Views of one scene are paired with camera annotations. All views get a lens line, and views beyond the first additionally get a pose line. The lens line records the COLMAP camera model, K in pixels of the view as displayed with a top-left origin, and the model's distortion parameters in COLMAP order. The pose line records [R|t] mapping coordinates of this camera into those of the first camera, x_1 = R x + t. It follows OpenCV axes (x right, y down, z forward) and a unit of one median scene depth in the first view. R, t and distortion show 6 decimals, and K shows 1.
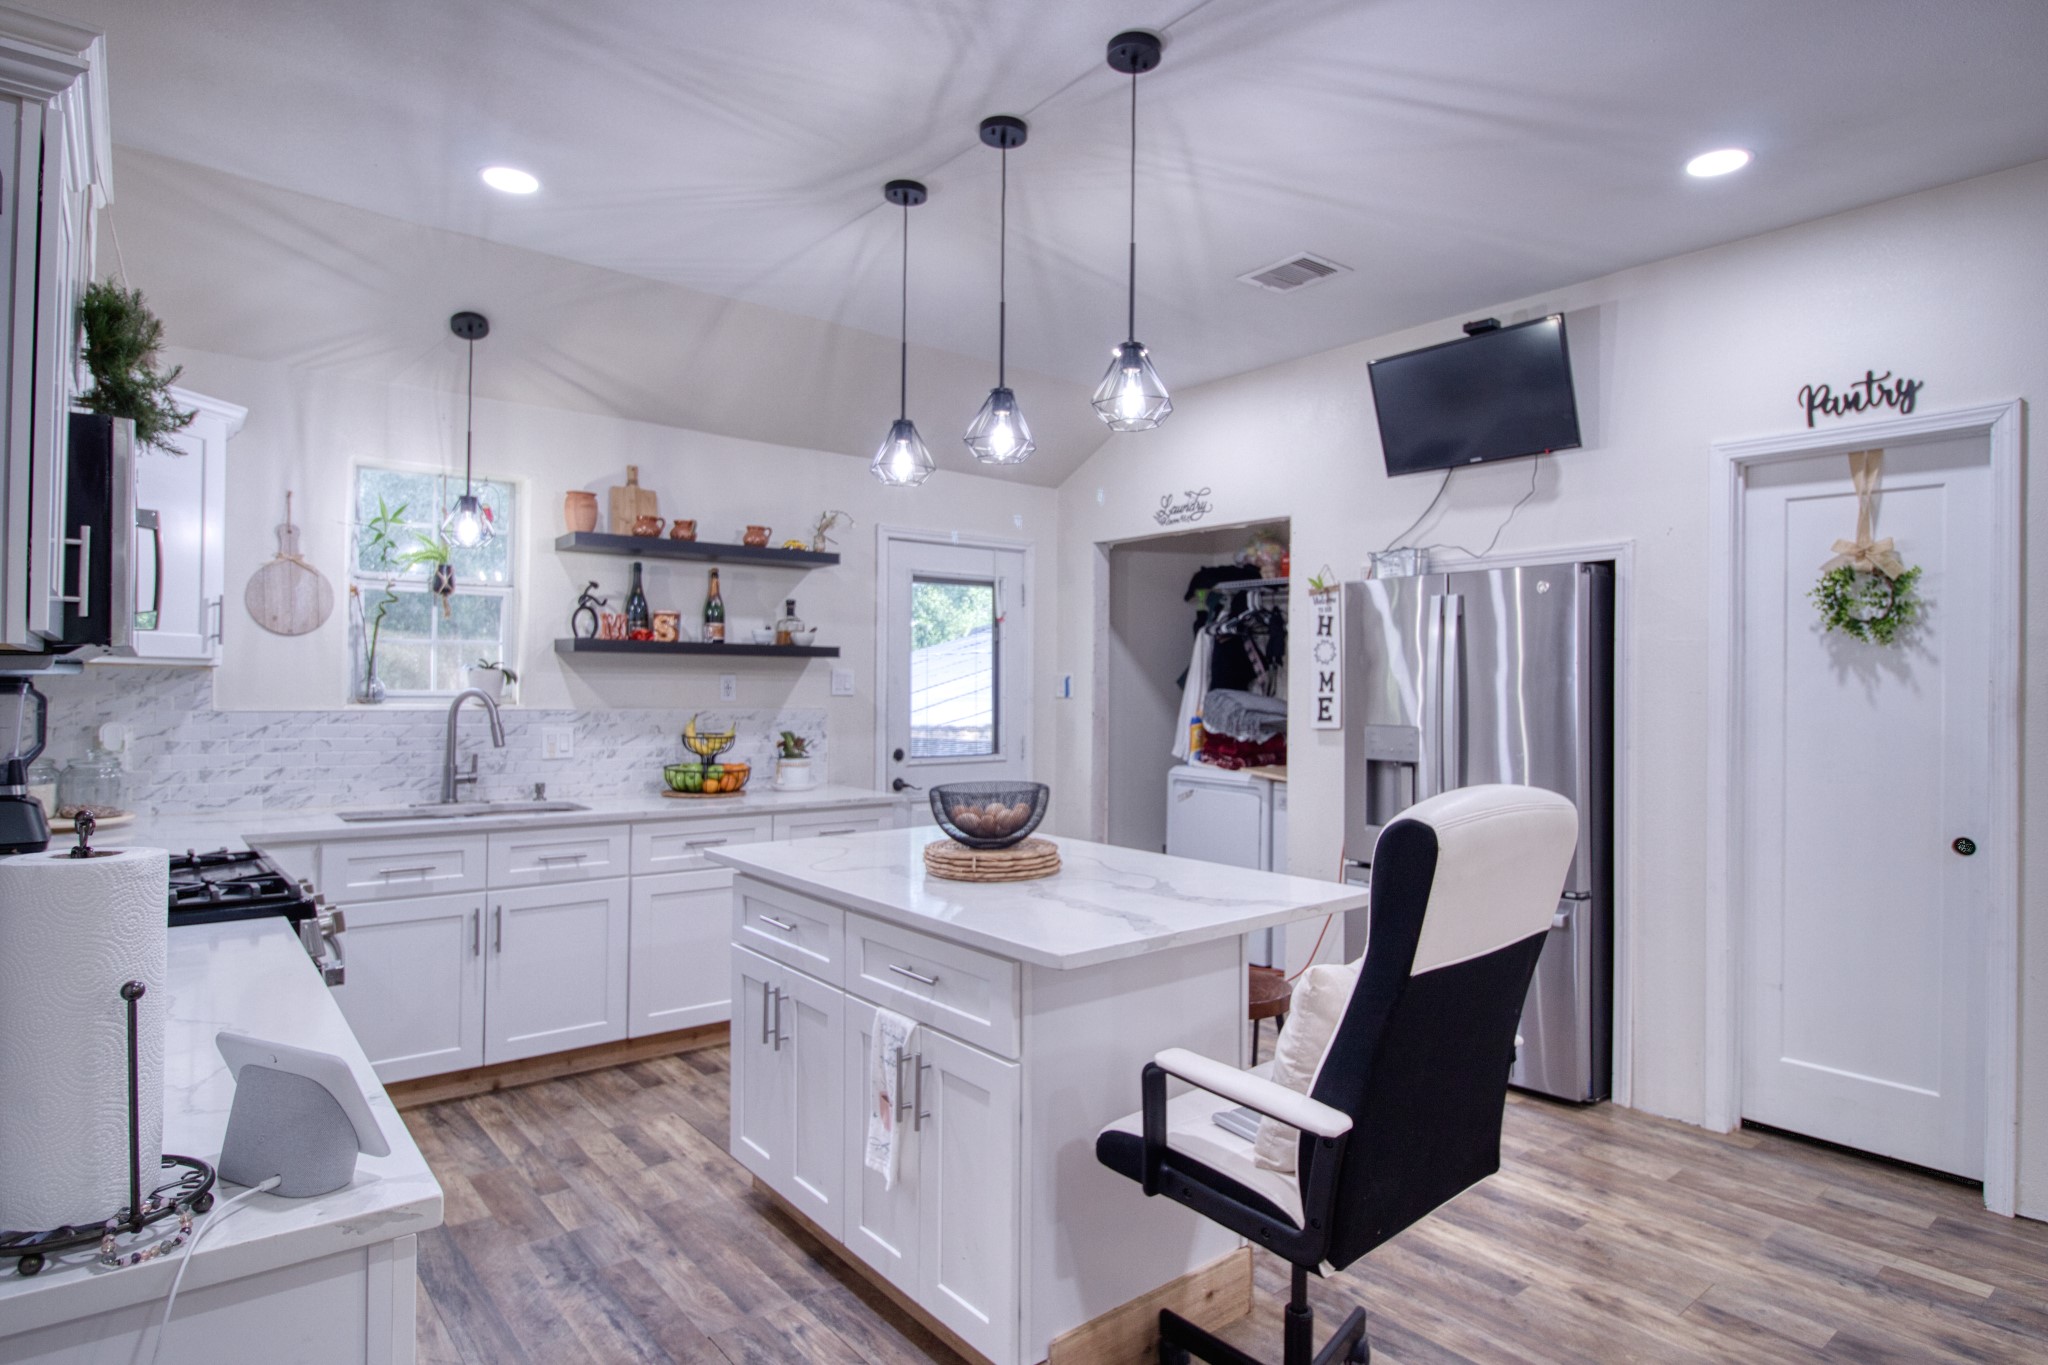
lens RADIAL K [[1120.4, 0, 1063.1], [0, 1120.4, 673.9], [0, 0, 1]] dist [-0.000960, -0.003482]
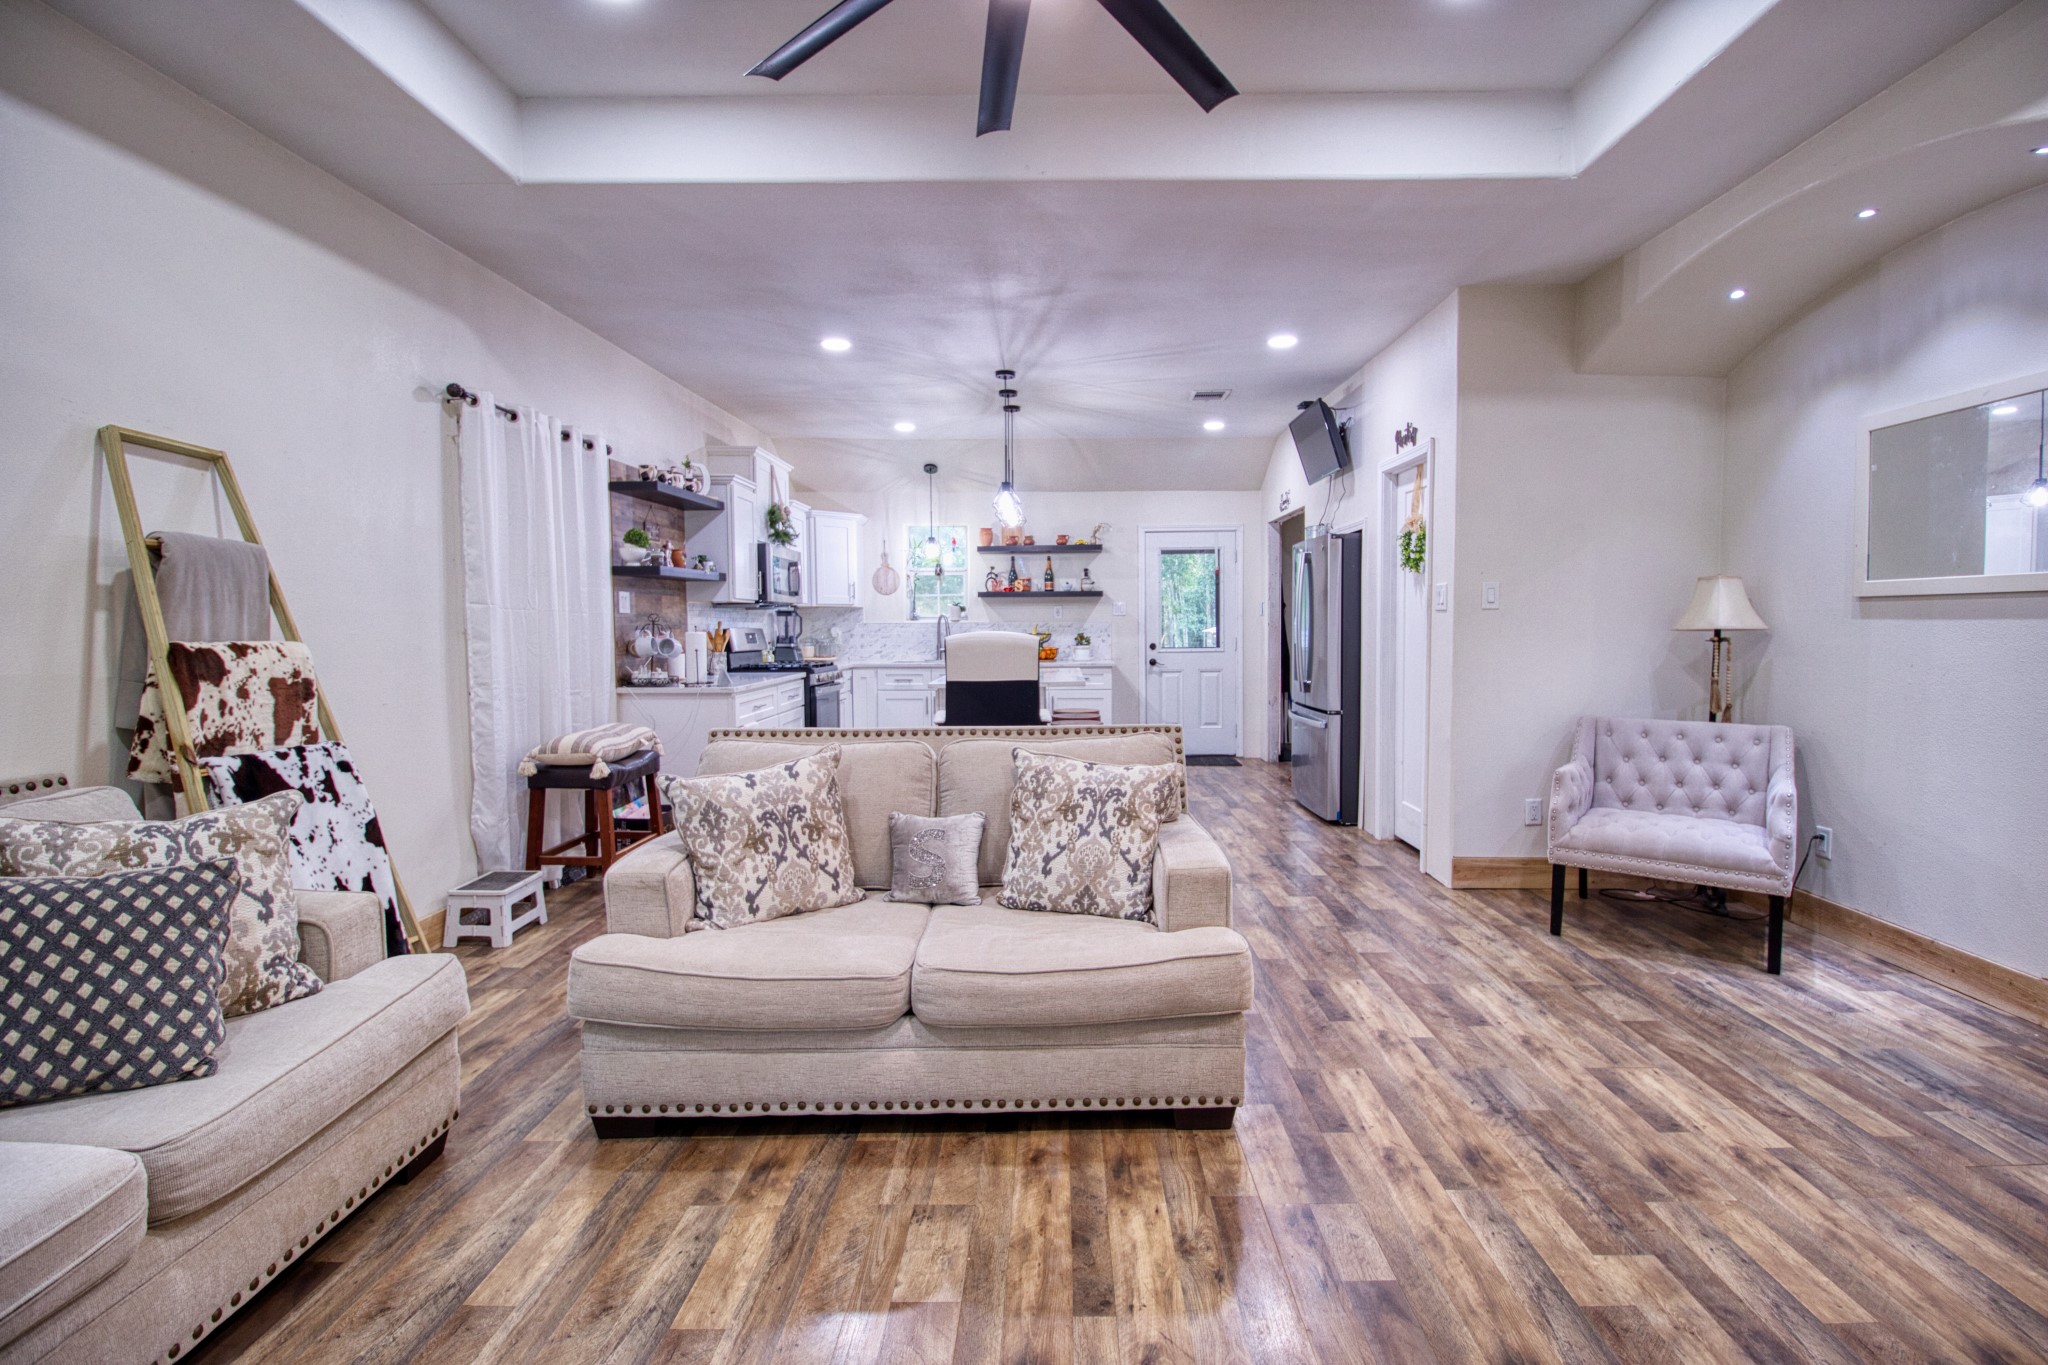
lens RADIAL K [[950.6, 0, 1056.3], [0, 950.6, 664.7], [0, 0, 1]] dist [-0.008391, -0.007776]
pose [[0.766395, 0.016413, -0.642160, 0.899769], [0.020925, 0.998505, 0.050493, 0.021764], [0.642029, -0.052135, 0.764906, -0.399370]]
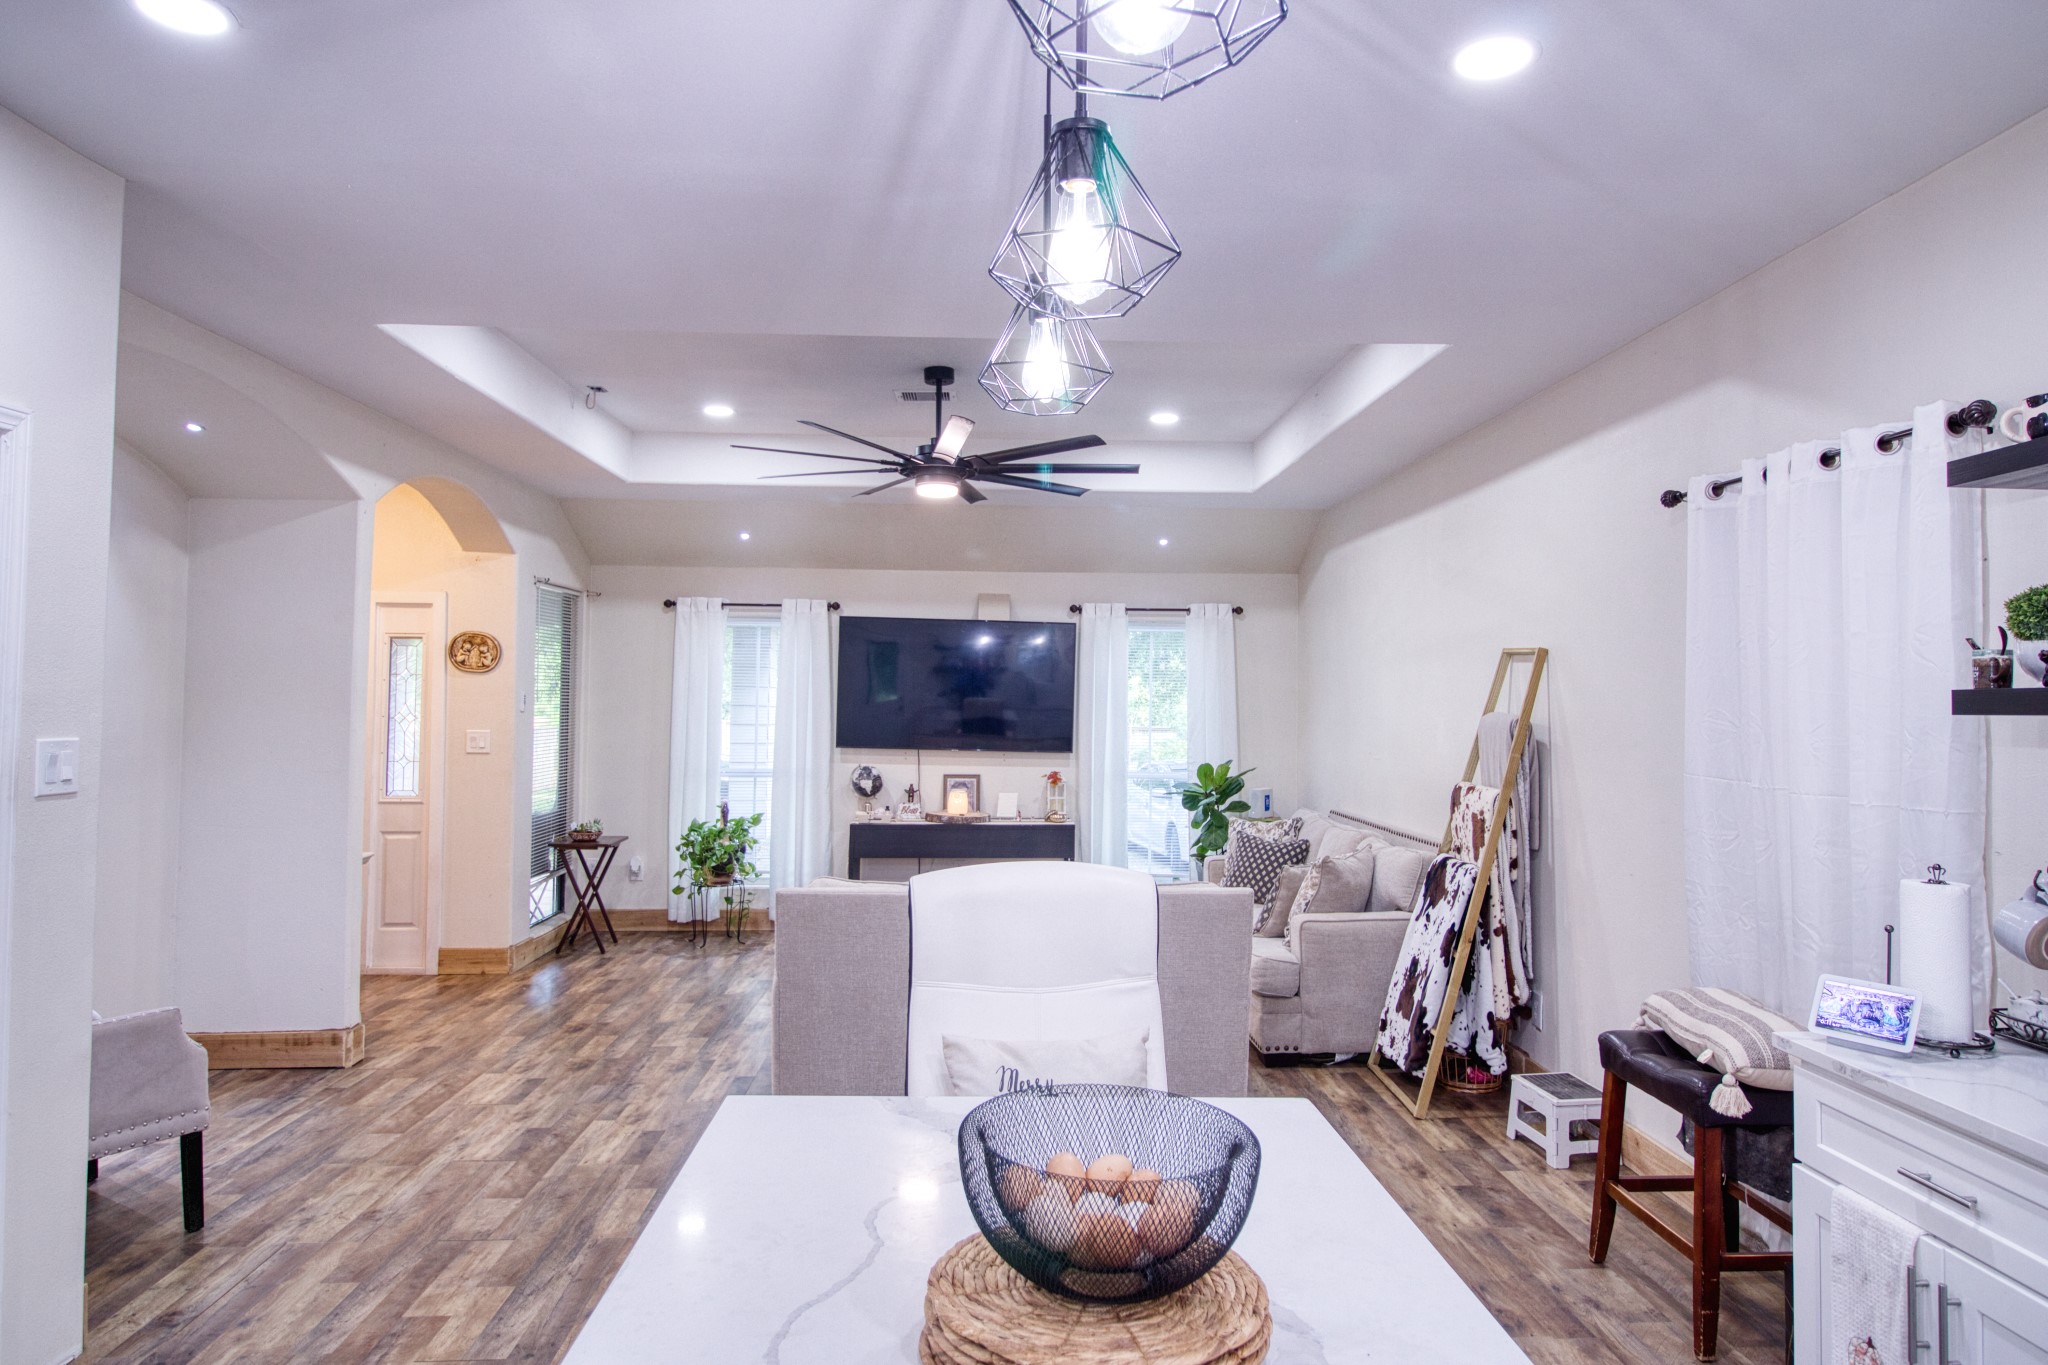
lens RADIAL K [[1263.3, 0, 1076.4], [0, 1263.3, 679.5], [0, 0, 1]] dist [0.001026, 0.000501]
pose [[-0.817601, -0.005112, 0.575763, -0.187509], [-0.024398, 0.999370, -0.025772, -0.029622], [-0.575268, -0.035119, -0.817210, 0.829342]]
